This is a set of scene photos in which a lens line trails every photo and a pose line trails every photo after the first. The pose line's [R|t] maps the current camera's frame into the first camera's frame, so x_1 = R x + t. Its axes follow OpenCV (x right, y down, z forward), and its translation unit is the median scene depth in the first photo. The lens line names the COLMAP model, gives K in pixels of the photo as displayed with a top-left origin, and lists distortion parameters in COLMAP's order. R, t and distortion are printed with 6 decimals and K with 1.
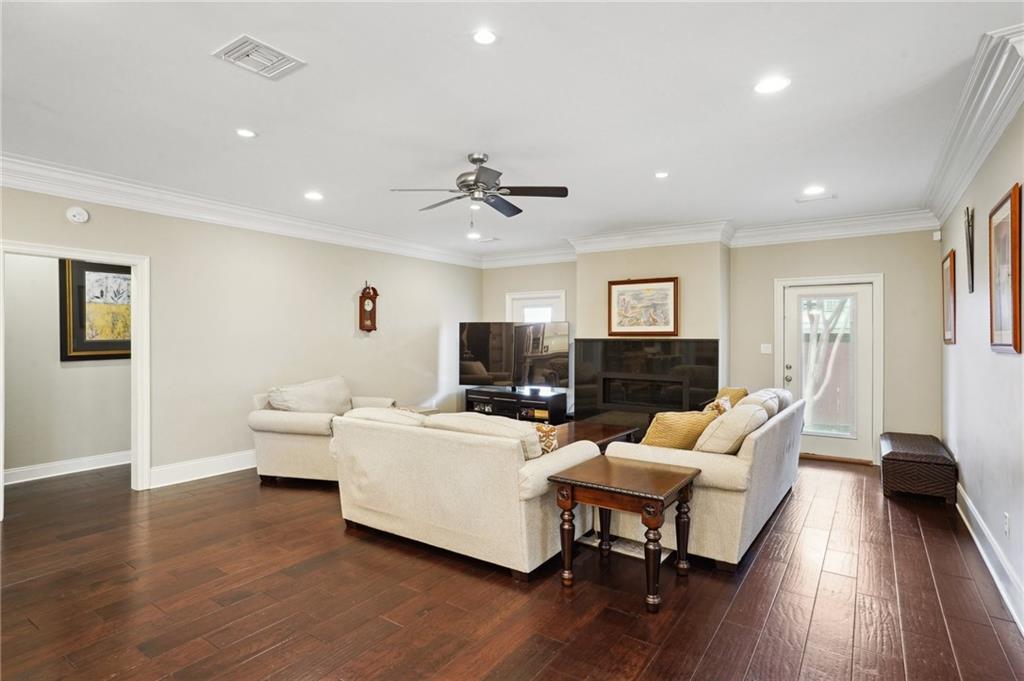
lens RADIAL K [[530.5, 0, 506.2], [0, 530.5, 341.1], [0, 0, 1]] dist [-0.024174, 0.001589]
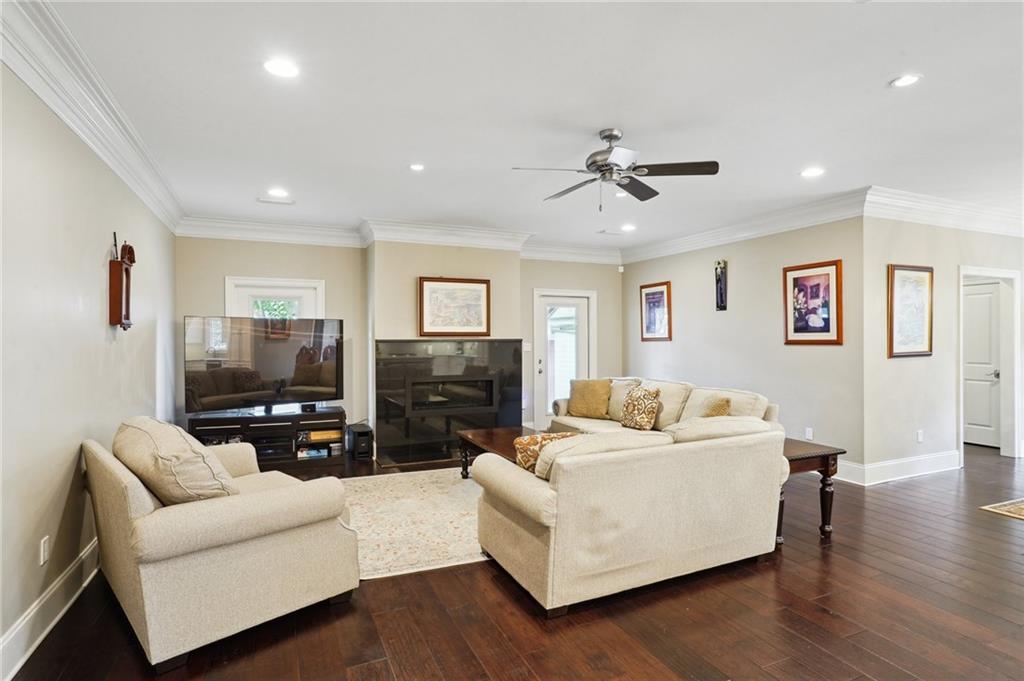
lens RADIAL K [[530.5, 0, 521.0], [0, 530.5, 335.5], [0, 0, 1]] dist [-0.024174, 0.001589]
pose [[0.496989, -0.000325, 0.867757, -0.549349], [0.008720, 0.999951, -0.004619, -0.005874], [-0.867713, 0.009862, 0.496968, 0.421743]]
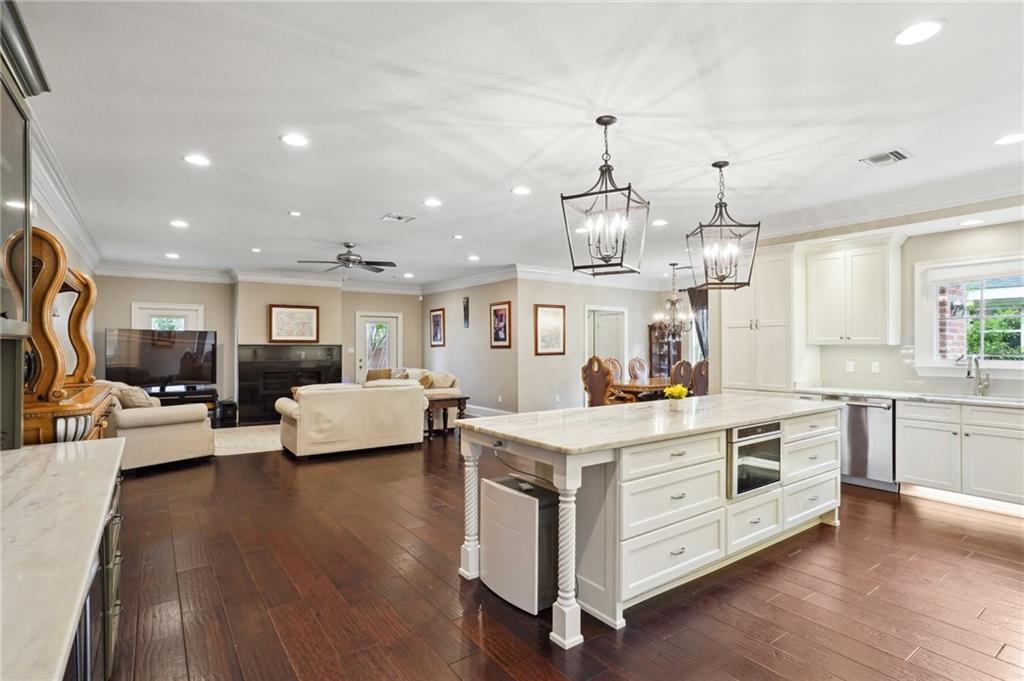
lens RADIAL K [[512.6, 0, 504.3], [0, 512.6, 339.6], [0, 0, 1]] dist [-0.006866, 0.001611]
pose [[0.348397, 0.011423, 0.937277, -0.938559], [0.005026, 0.999889, -0.014054, 0.005115], [-0.937333, 0.009607, 0.348301, -0.078353]]
